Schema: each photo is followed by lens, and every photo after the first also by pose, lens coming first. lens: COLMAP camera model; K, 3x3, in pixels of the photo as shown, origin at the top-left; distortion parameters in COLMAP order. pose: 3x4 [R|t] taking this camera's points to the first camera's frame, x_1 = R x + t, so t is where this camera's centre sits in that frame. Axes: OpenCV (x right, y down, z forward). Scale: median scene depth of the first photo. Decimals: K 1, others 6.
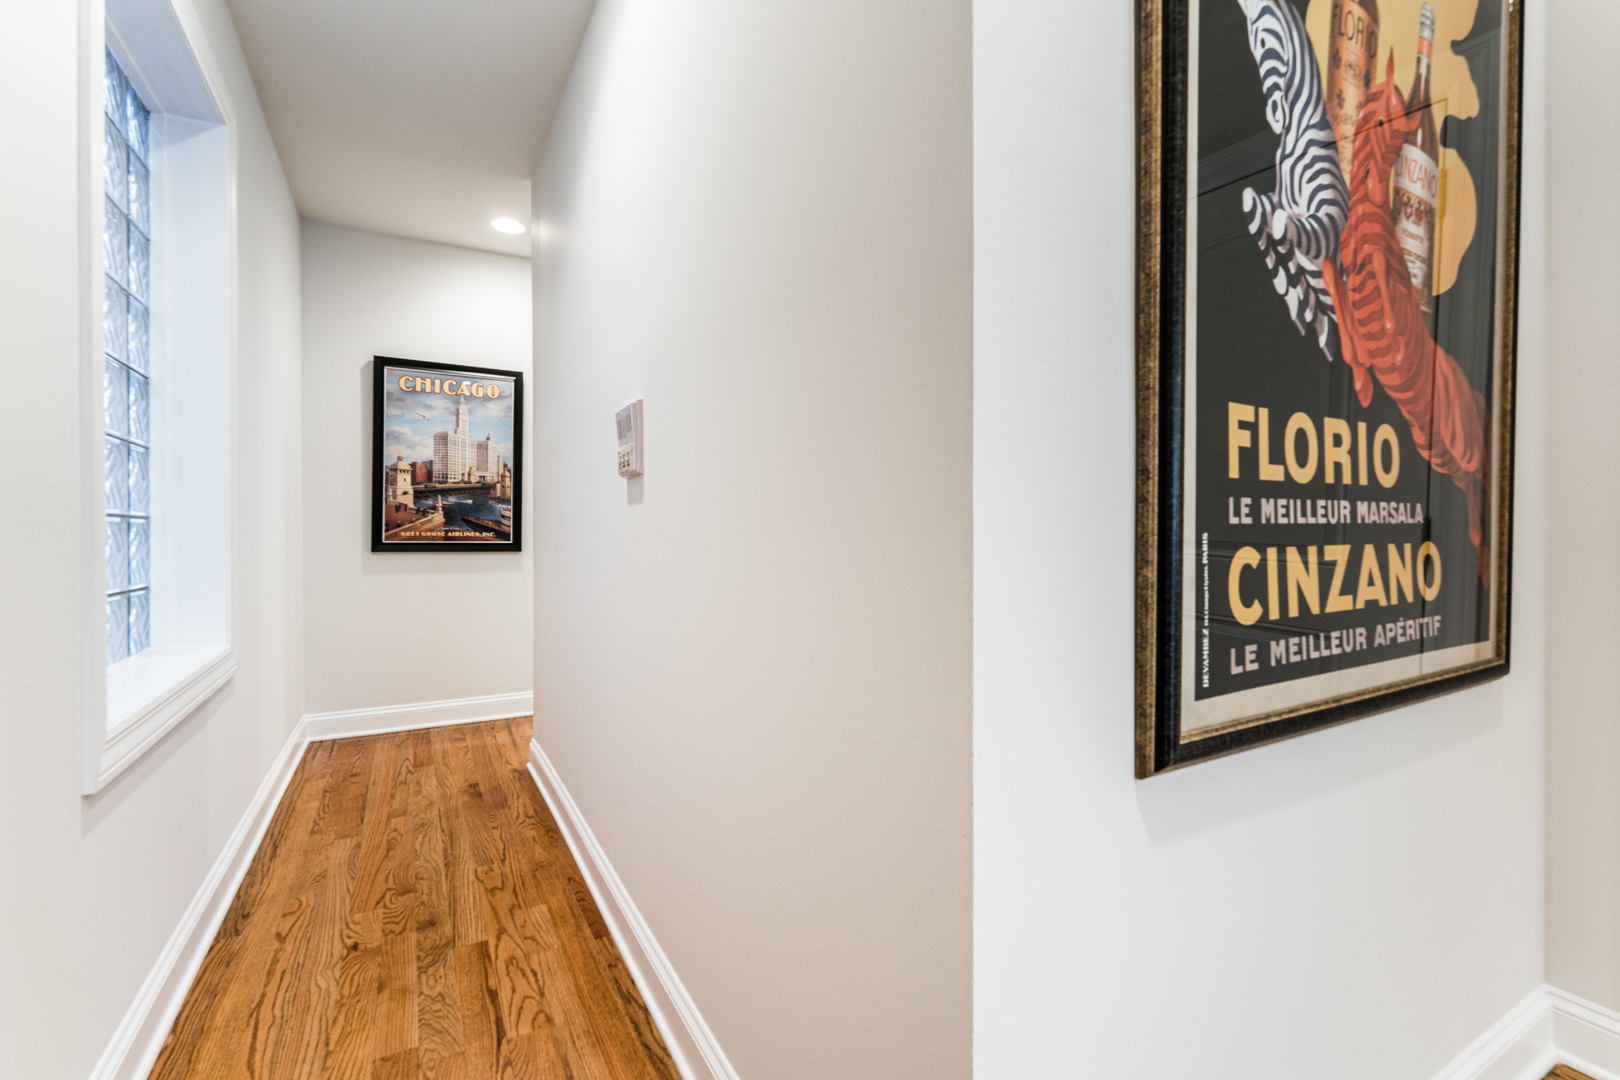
lens RADIAL K [[711.0, 0, 810.0], [0, 711.0, 540.0], [0, 0, 1]] dist [0.000170, 0.000013]
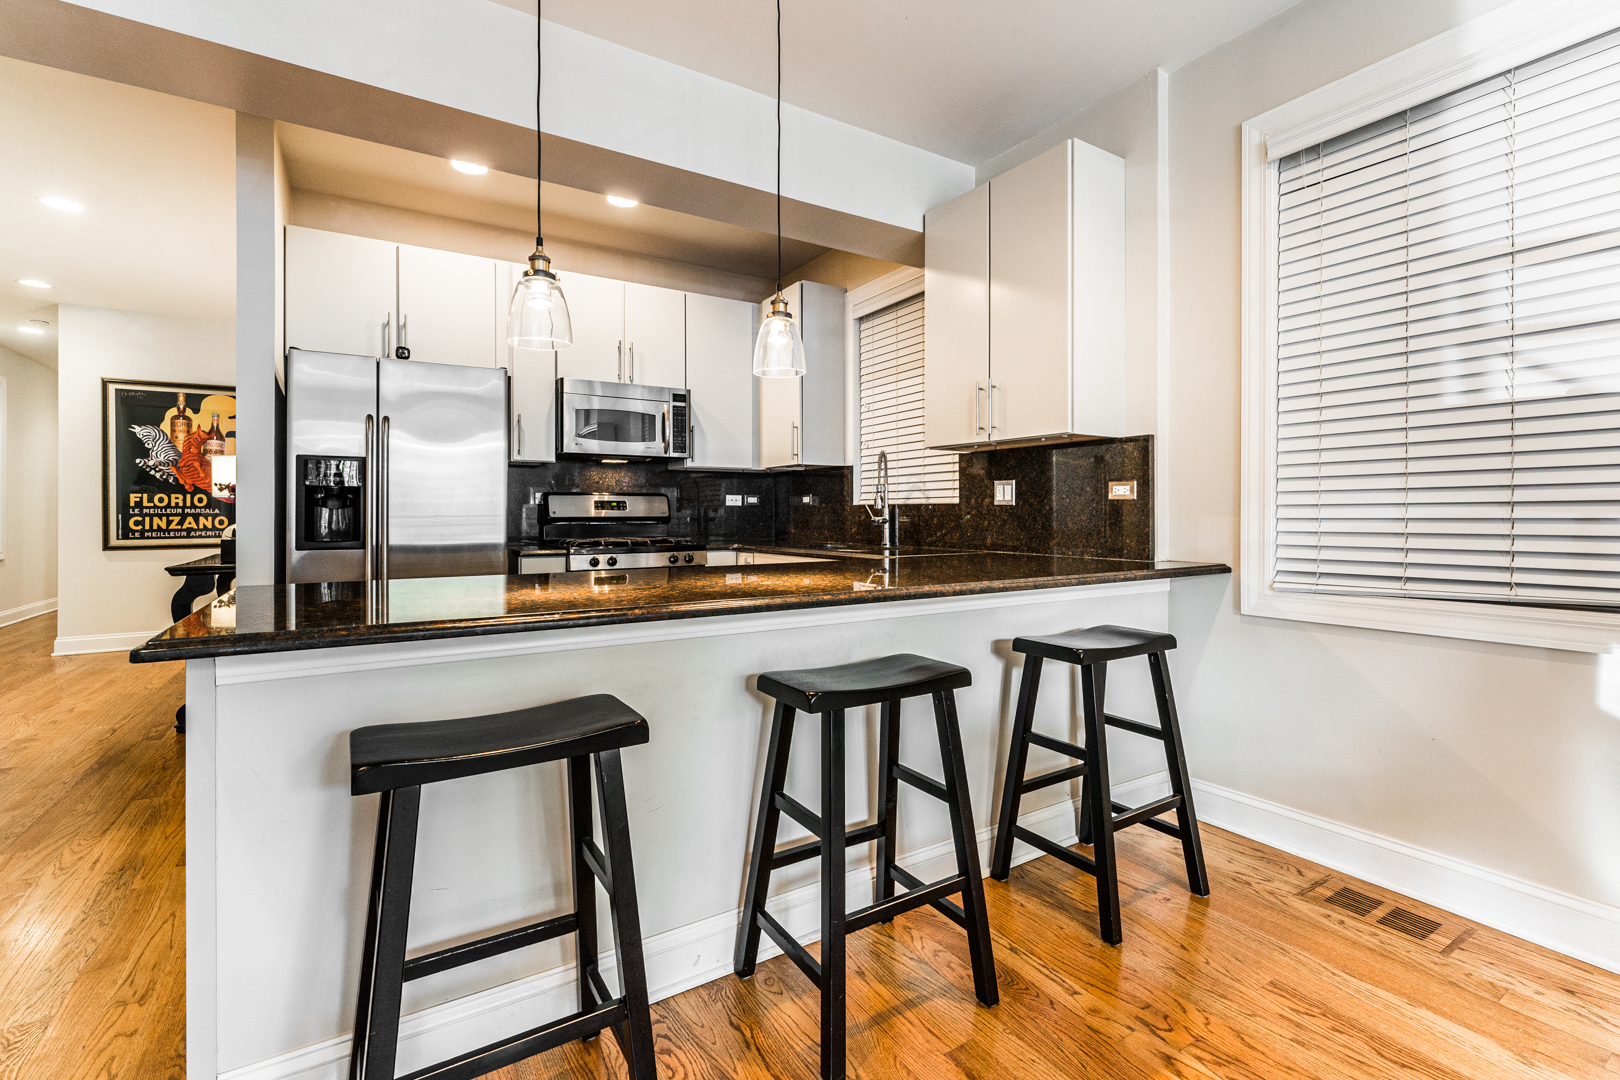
lens RADIAL K [[706.9, 0, 791.5], [0, 706.9, 512.6], [0, 0, 1]] dist [0.000279, 0.000028]
pose [[0.999719, -0.001070, 0.023683, 6.256139], [0.001360, 0.999924, -0.012232, 0.055928], [-0.023669, 0.012261, 0.999645, -5.369548]]
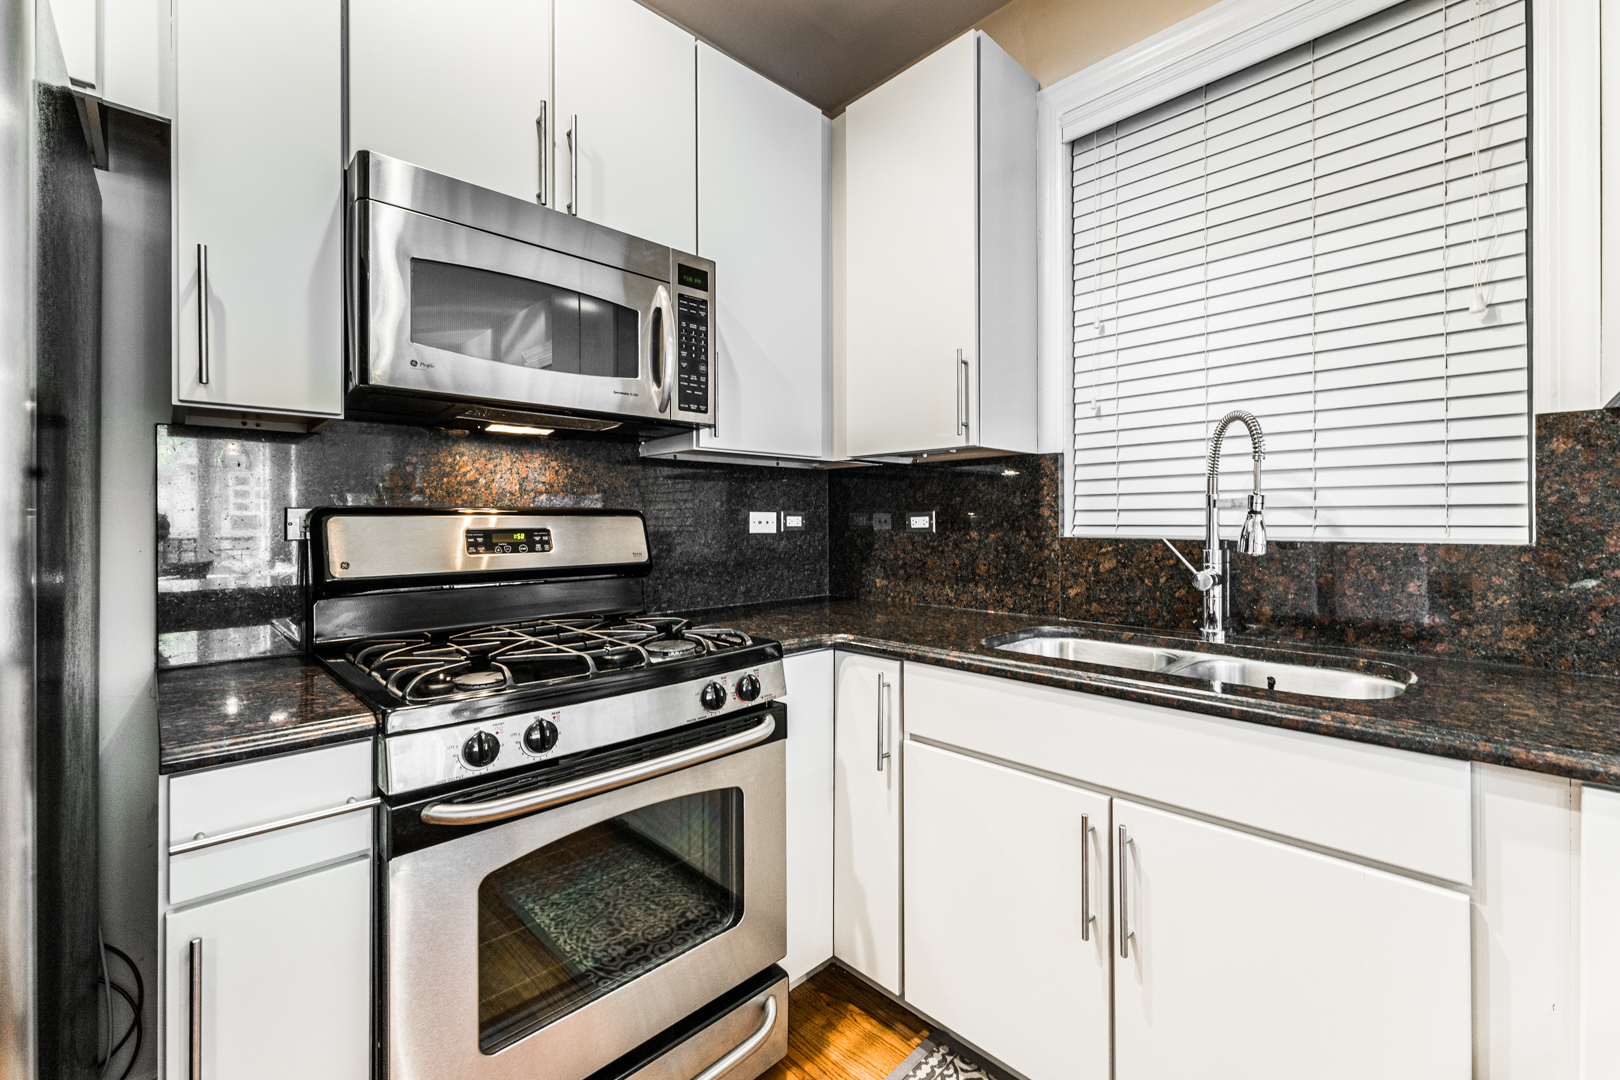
lens RADIAL K [[677.4, 0, 807.1], [0, 677.4, 519.2], [0, 0, 1]] dist [0.001777, -0.000123]
pose [[0.968661, -0.001251, 0.248384, 5.488536], [0.004348, 0.999920, -0.011919, -0.080733], [-0.248349, 0.012625, 0.968588, -2.598231]]
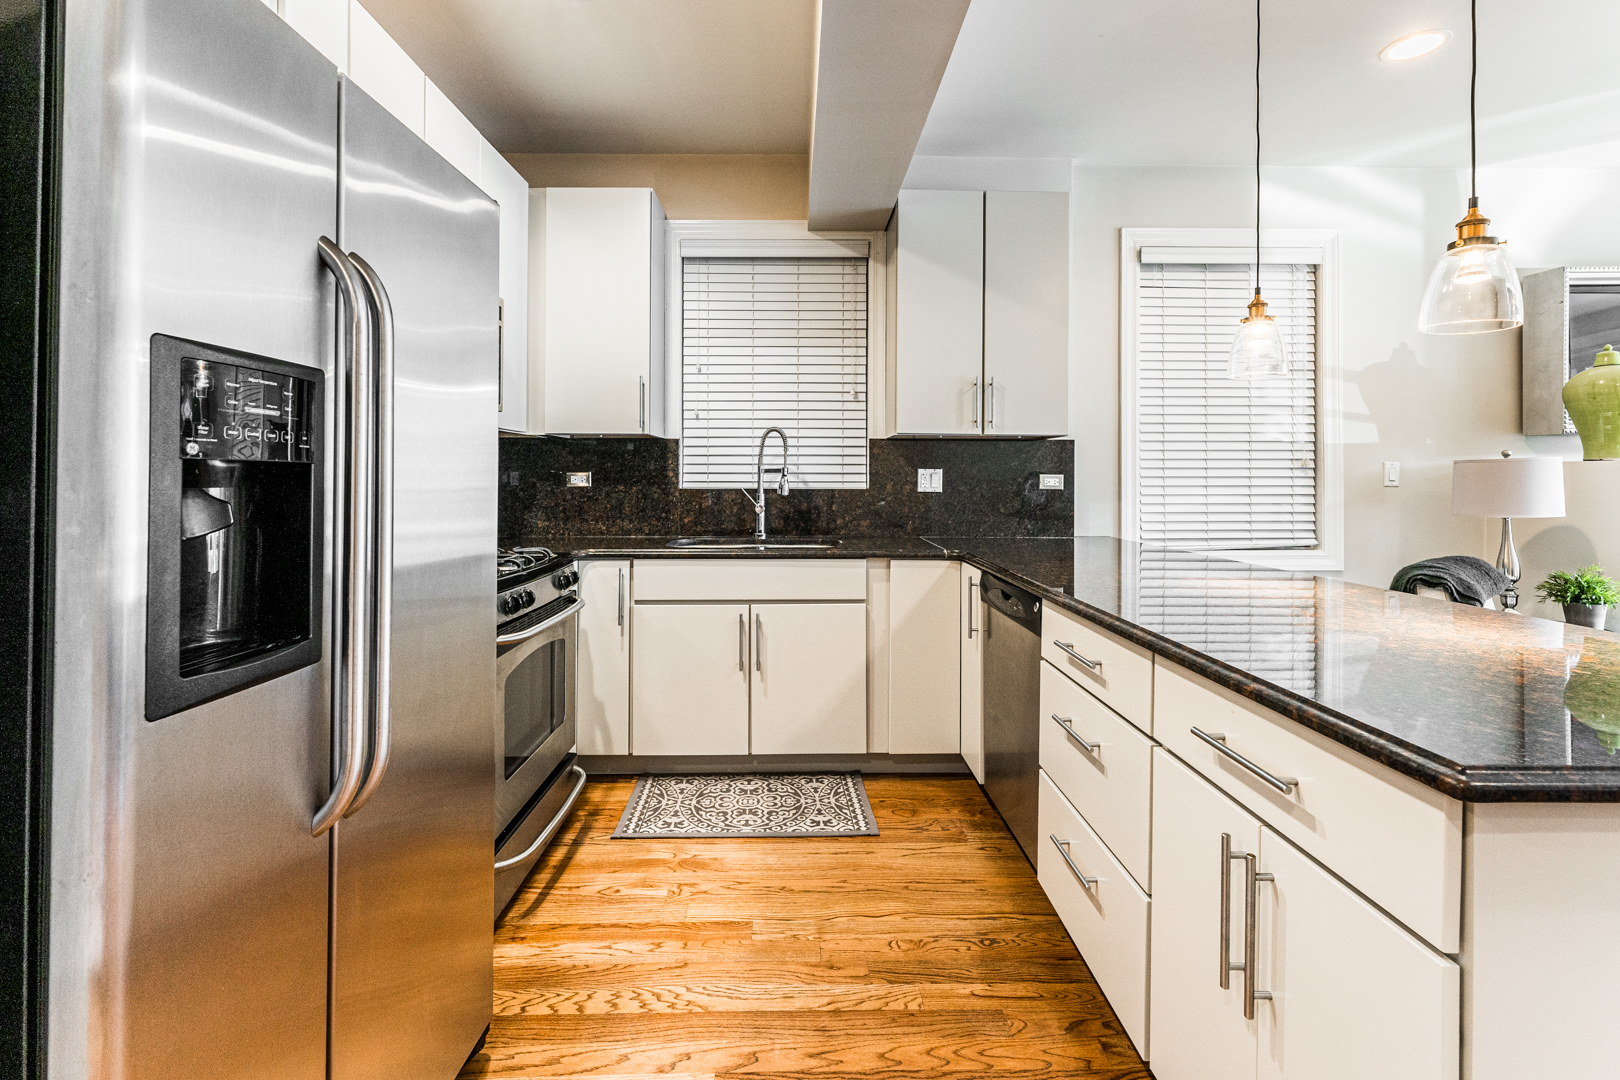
lens RADIAL K [[724.7, 0, 801.8], [0, 724.7, 471.8], [0, 0, 1]] dist [0.000410, 0.000010]
pose [[0.487469, 0.009711, 0.873086, 3.789181], [0.005786, 0.999880, -0.014351, -0.076993], [-0.873121, 0.012048, 0.487354, -3.172437]]
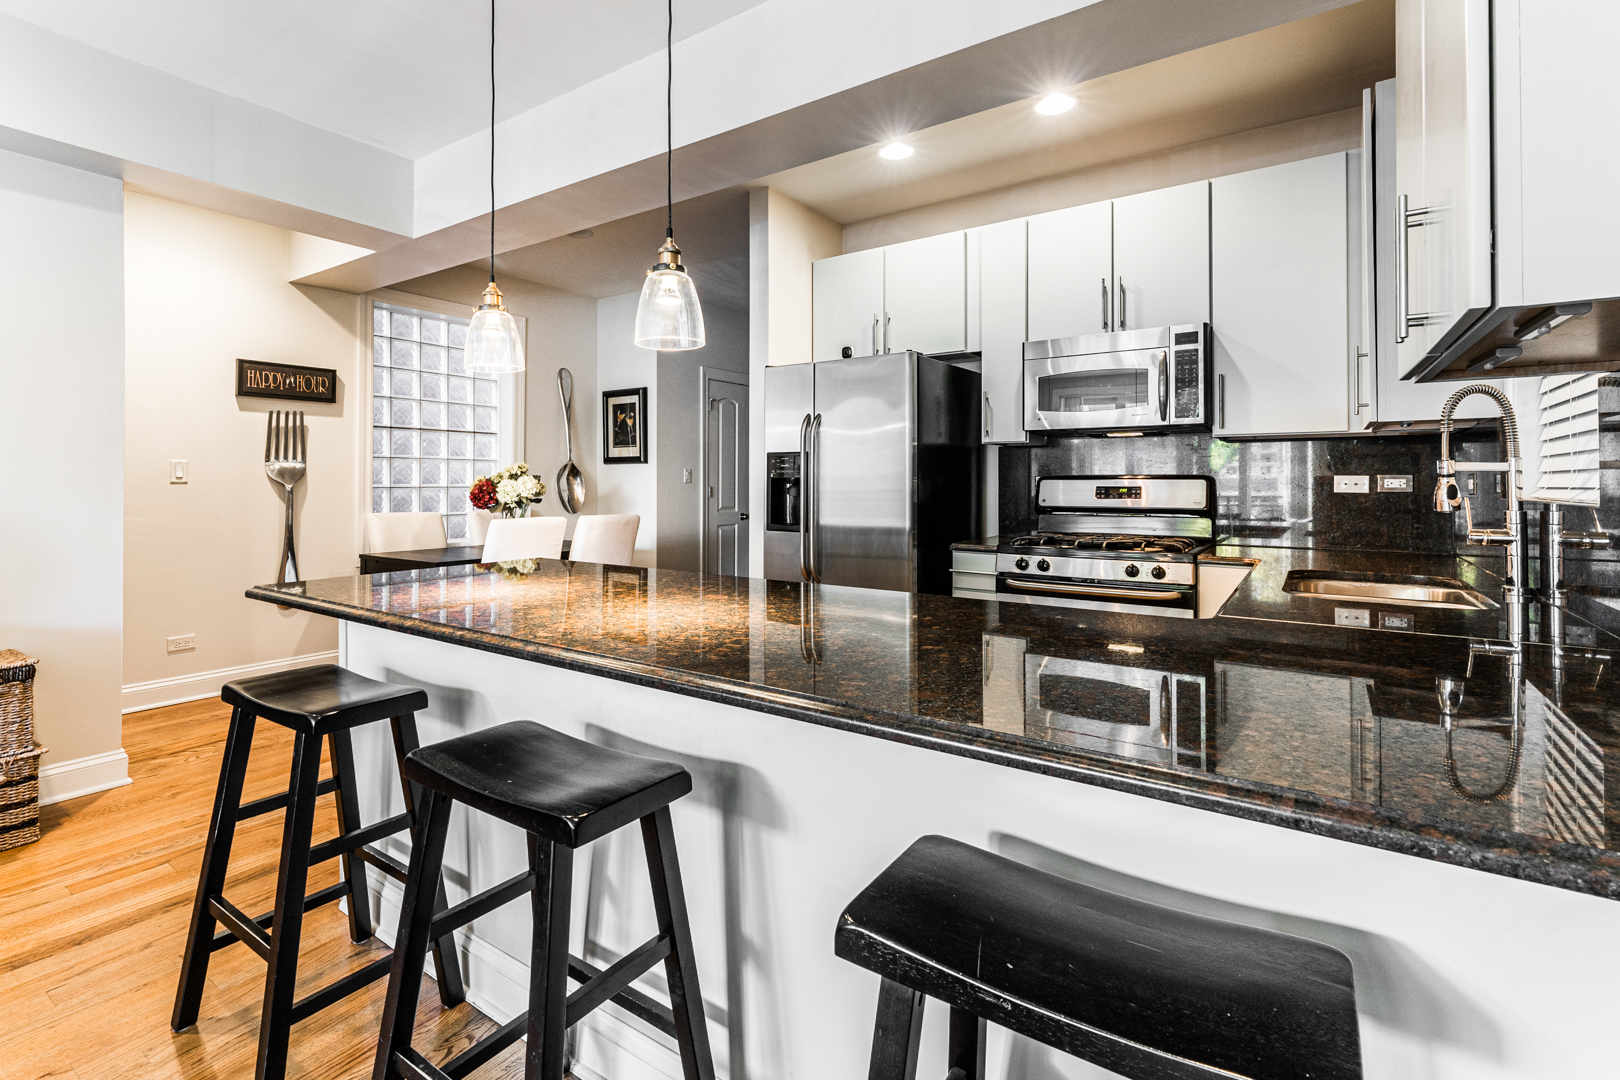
lens RADIAL K [[727.3, 0, 810.2], [0, 727.3, 473.2], [0, 0, 1]] dist [0.000852, 0.000083]
pose [[0.437166, -0.010639, -0.899318, 7.814044], [-0.012060, 0.999771, -0.017690, -0.061886], [0.899300, 0.018579, 0.436938, -3.705168]]
